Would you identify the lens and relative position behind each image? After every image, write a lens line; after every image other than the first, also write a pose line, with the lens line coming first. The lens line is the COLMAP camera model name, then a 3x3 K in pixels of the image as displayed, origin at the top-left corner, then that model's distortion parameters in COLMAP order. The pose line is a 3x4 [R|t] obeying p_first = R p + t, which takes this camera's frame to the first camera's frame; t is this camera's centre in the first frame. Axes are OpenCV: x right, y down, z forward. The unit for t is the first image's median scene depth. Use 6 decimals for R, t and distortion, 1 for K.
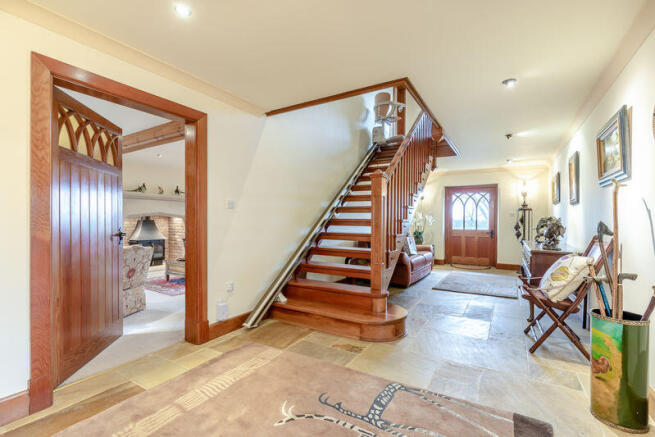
lens RADIAL K [[298.4, 0, 331.0], [0, 298.4, 218.4], [0, 0, 1]] dist [-0.001496, 0.000099]
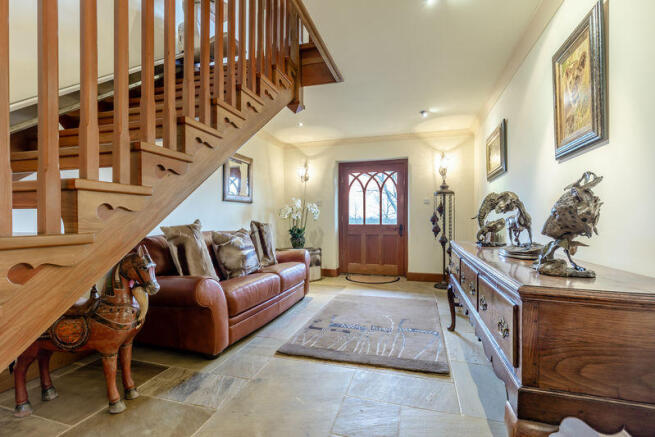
lens RADIAL K [[298.4, 0, 325.7], [0, 298.4, 219.5], [0, 0, 1]] dist [-0.001496, 0.000099]
pose [[0.970499, -0.005225, 0.241048, 0.212851], [0.004431, 0.999983, 0.003834, 0.024987], [-0.241064, -0.002652, 0.970506, 0.385961]]
